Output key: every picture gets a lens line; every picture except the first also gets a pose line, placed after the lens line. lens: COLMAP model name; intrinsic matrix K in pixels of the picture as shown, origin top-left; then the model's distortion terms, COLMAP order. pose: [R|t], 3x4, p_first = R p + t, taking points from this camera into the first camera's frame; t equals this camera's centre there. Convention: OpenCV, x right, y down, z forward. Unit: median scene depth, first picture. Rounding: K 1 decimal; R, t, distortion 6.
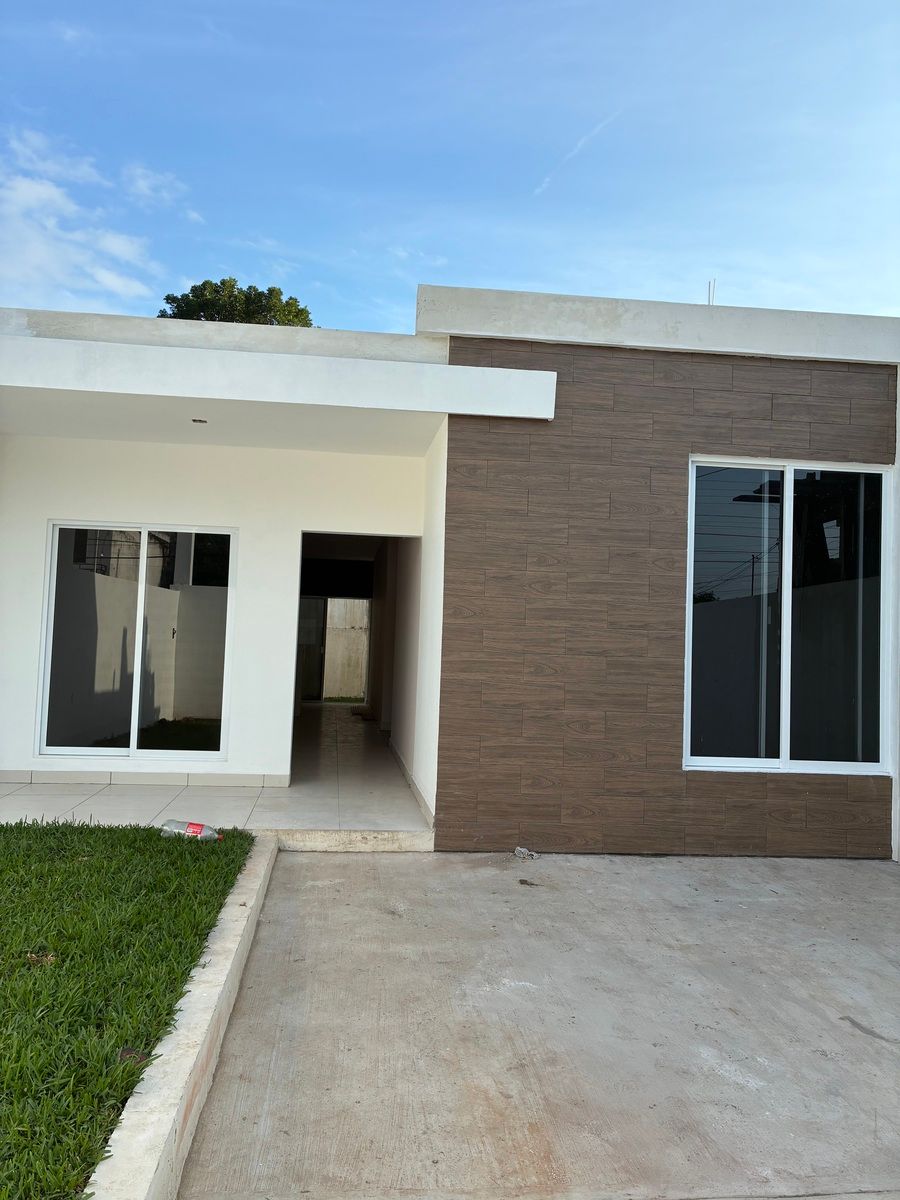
lens RADIAL K [[912.0, 0, 447.9], [0, 912.0, 599.4], [0, 0, 1]] dist [0.056832, -0.062132]
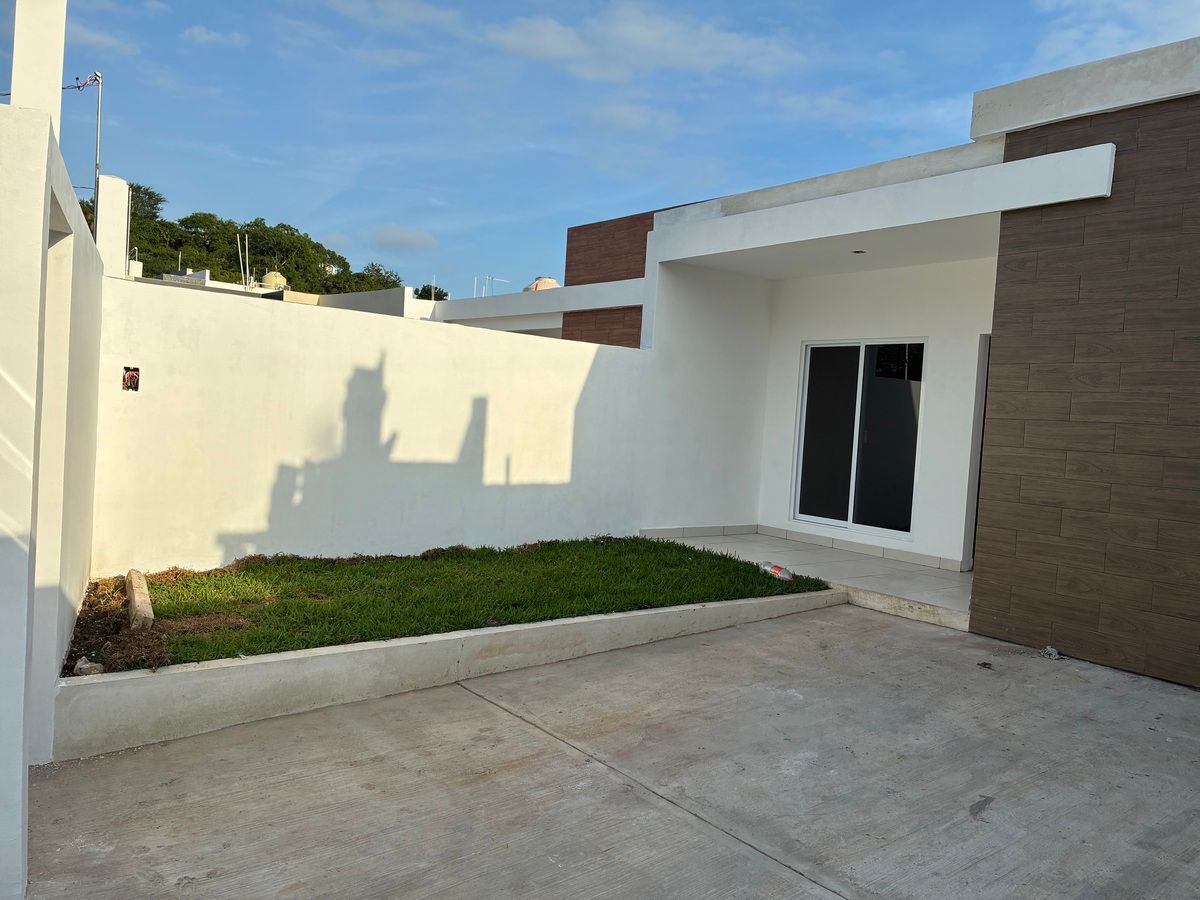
lens RADIAL K [[912.0, 0, 595.7], [0, 912.0, 447.1], [0, 0, 1]] dist [0.056832, -0.062132]
pose [[0.525036, 0.029033, -0.850585, 0.690961], [-0.002330, 0.999463, 0.032677, 0.028259], [0.851077, -0.015175, 0.524822, 0.080008]]
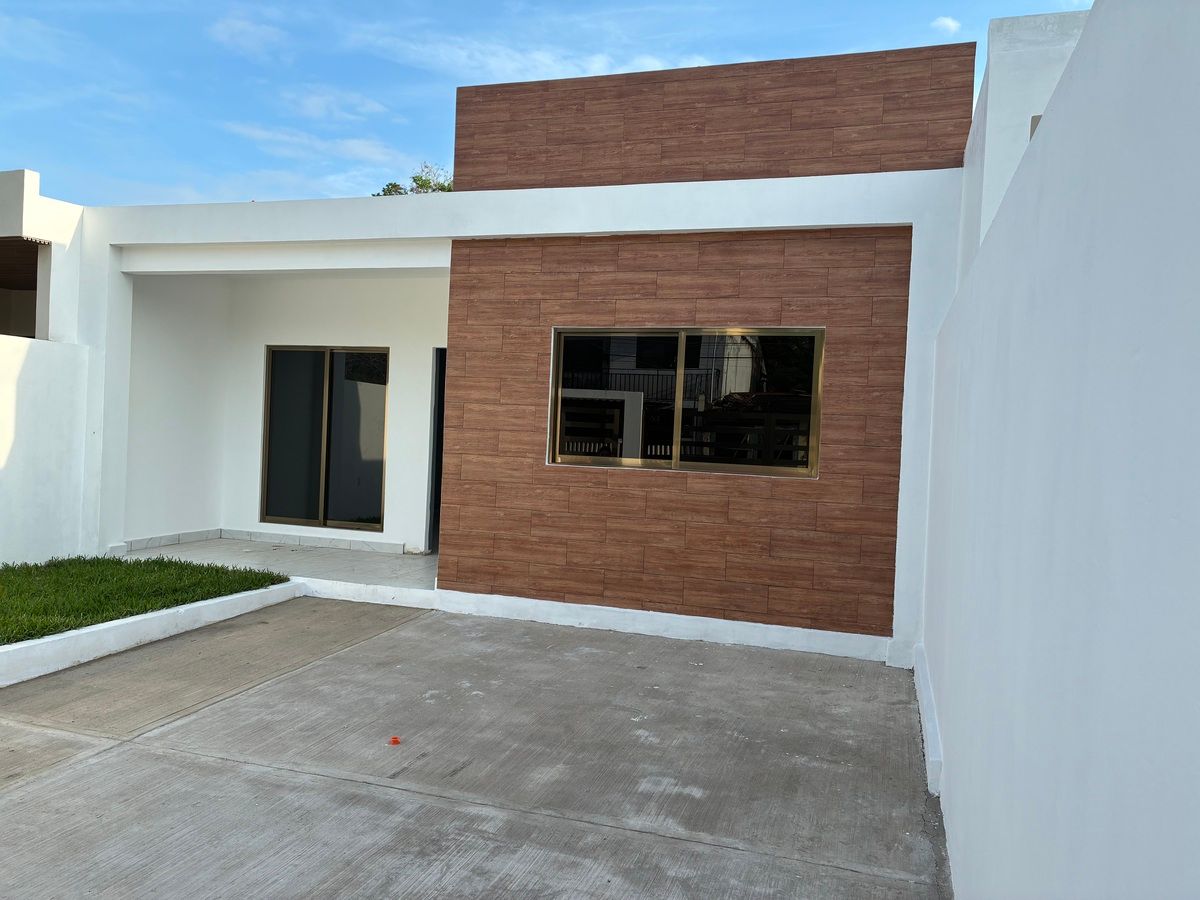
lens RADIAL K [[912.0, 0, 578.7], [0, 912.0, 453.7], [0, 0, 1]] dist [0.056832, -0.062132]
pose [[0.903634, 0.013069, -0.428106, -0.613619], [0.005606, 0.999088, 0.042332, 0.008624], [0.428269, -0.040653, 0.902736, 0.134221]]
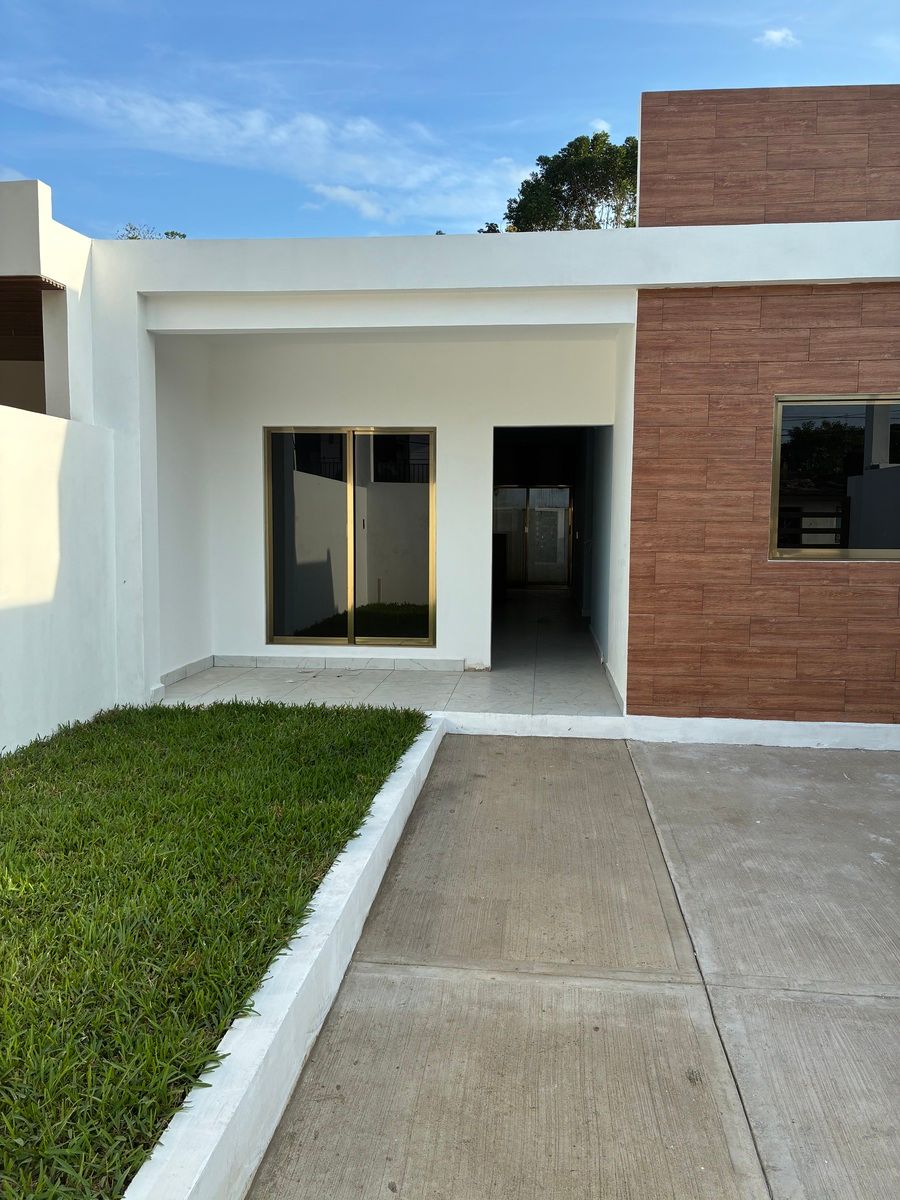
lens RADIAL K [[912.0, 0, 444.7], [0, 912.0, 602.0], [0, 0, 1]] dist [0.056832, -0.062132]
pose [[0.973603, -0.007900, -0.228110, -1.303976], [0.034932, 0.992785, 0.114710, -0.011294], [0.225558, -0.119650, 0.966854, 0.128477]]
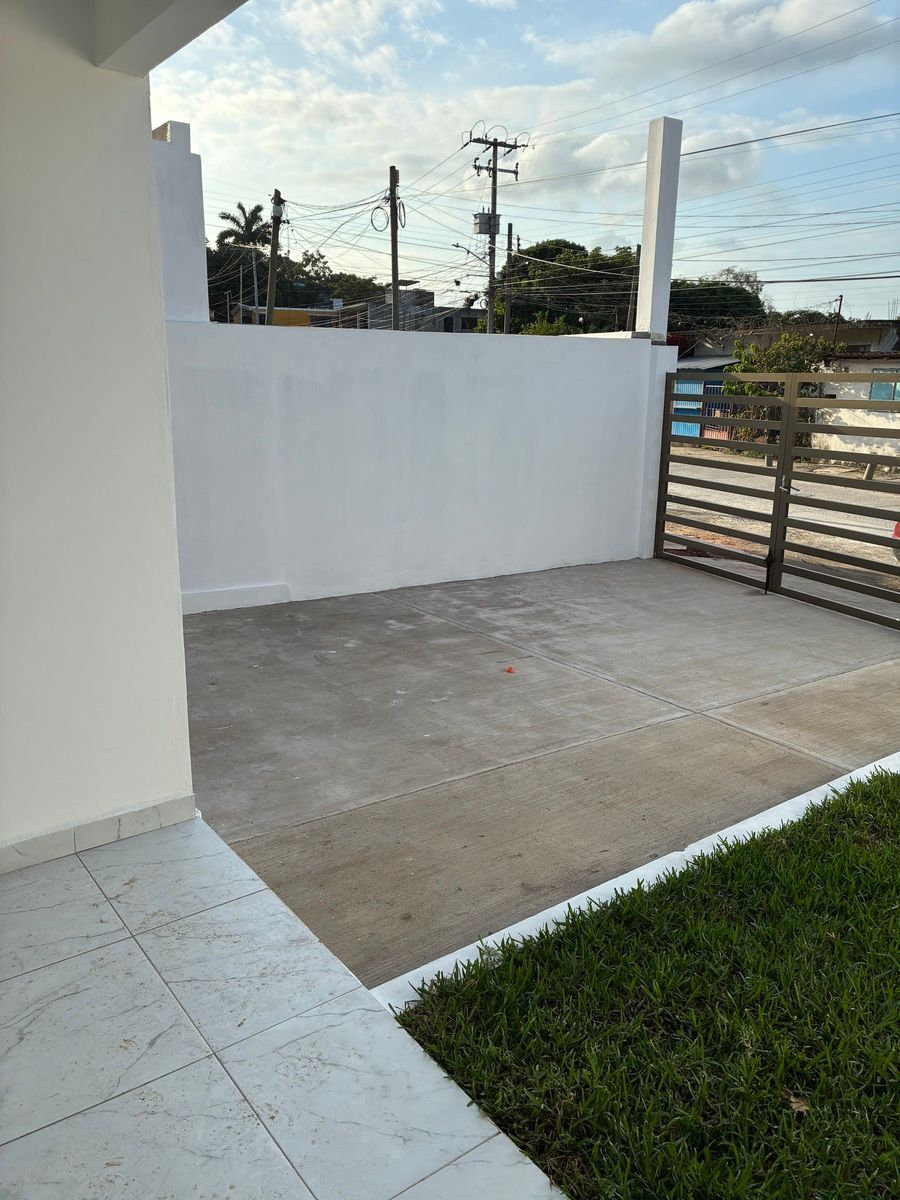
lens RADIAL K [[912.0, 0, 446.1], [0, 912.0, 592.1], [0, 0, 1]] dist [0.056832, -0.062132]
pose [[-0.506629, -0.234429, 0.829680, -1.913300], [-0.065394, 0.970000, 0.234145, -0.050980], [-0.859680, 0.064369, -0.506761, 1.361931]]
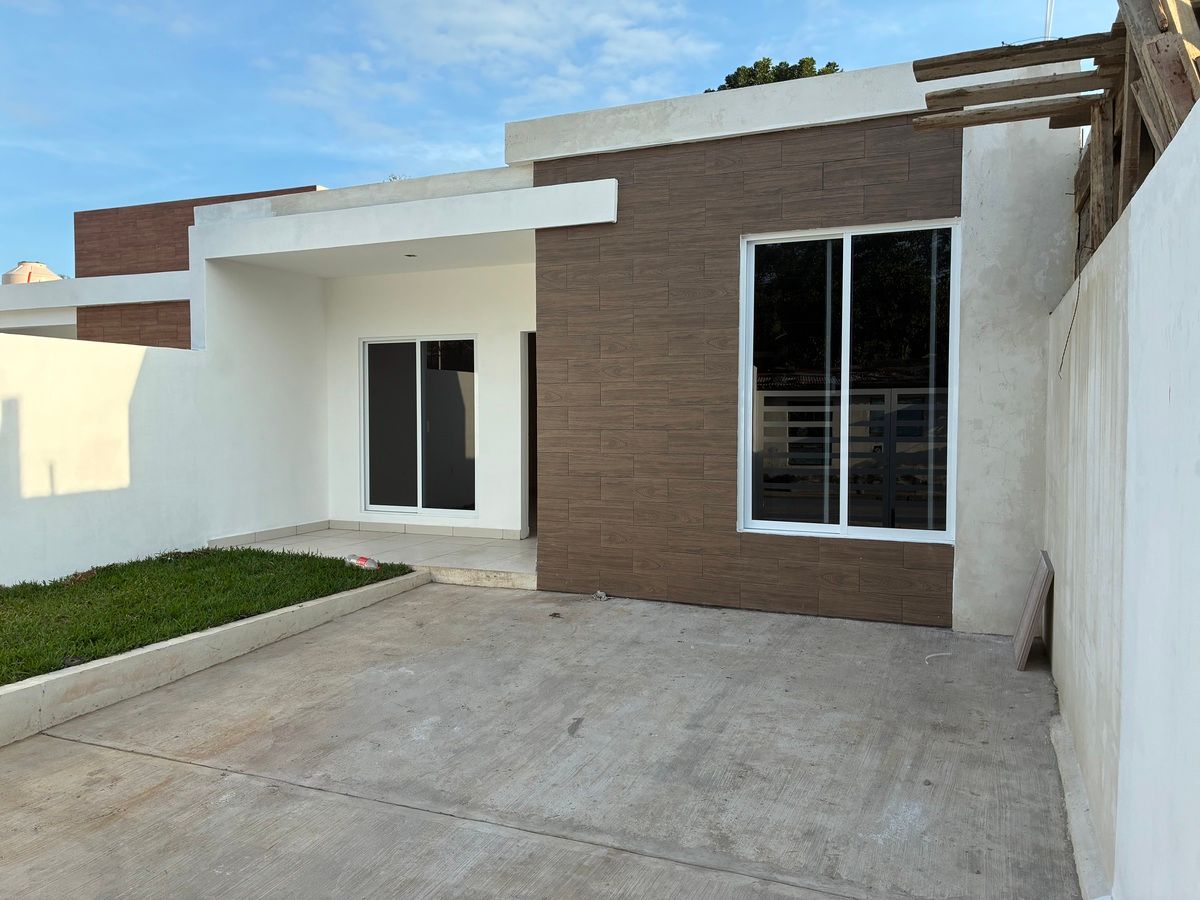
lens RADIAL K [[912.0, 0, 595.9], [0, 912.0, 447.8], [0, 0, 1]] dist [0.056832, -0.062132]
pose [[0.867888, -0.016127, -0.496498, 0.703117], [0.053817, 0.996643, 0.061700, 0.011699], [0.493836, -0.080268, 0.865842, -0.013772]]
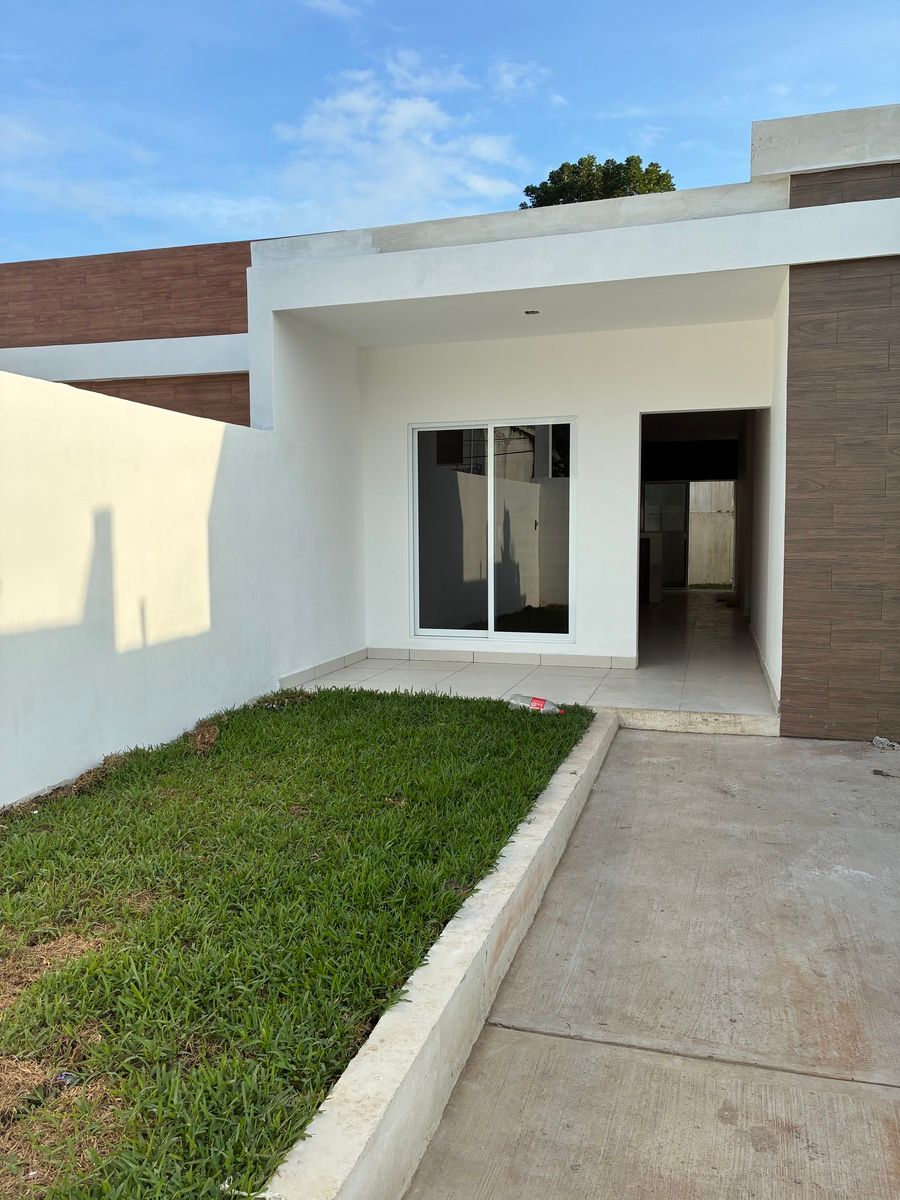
lens RADIAL K [[912.0, 0, 453.5], [0, 912.0, 592.9], [0, 0, 1]] dist [0.056832, -0.062132]
pose [[0.919856, -0.013344, -0.392030, 0.051750], [0.057148, 0.993316, 0.100282, 0.008908], [0.388072, -0.114649, 0.914470, 0.000901]]
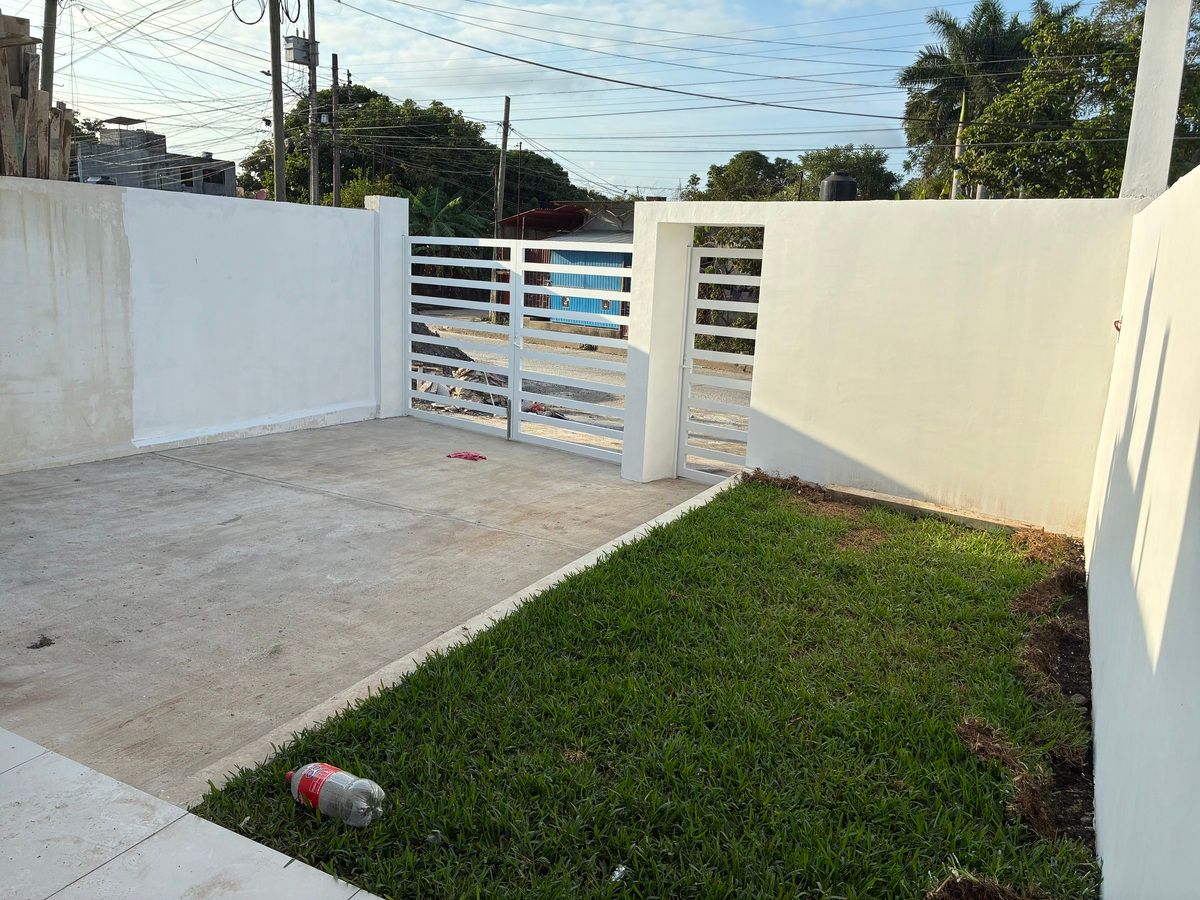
lens RADIAL K [[912.0, 0, 590.2], [0, 912.0, 455.3], [0, 0, 1]] dist [0.056832, -0.062132]
pose [[-0.821187, -0.188878, 0.538495, -0.594809], [-0.096463, 0.976002, 0.195232, -0.016861], [-0.562447, 0.108377, -0.819700, 1.263000]]
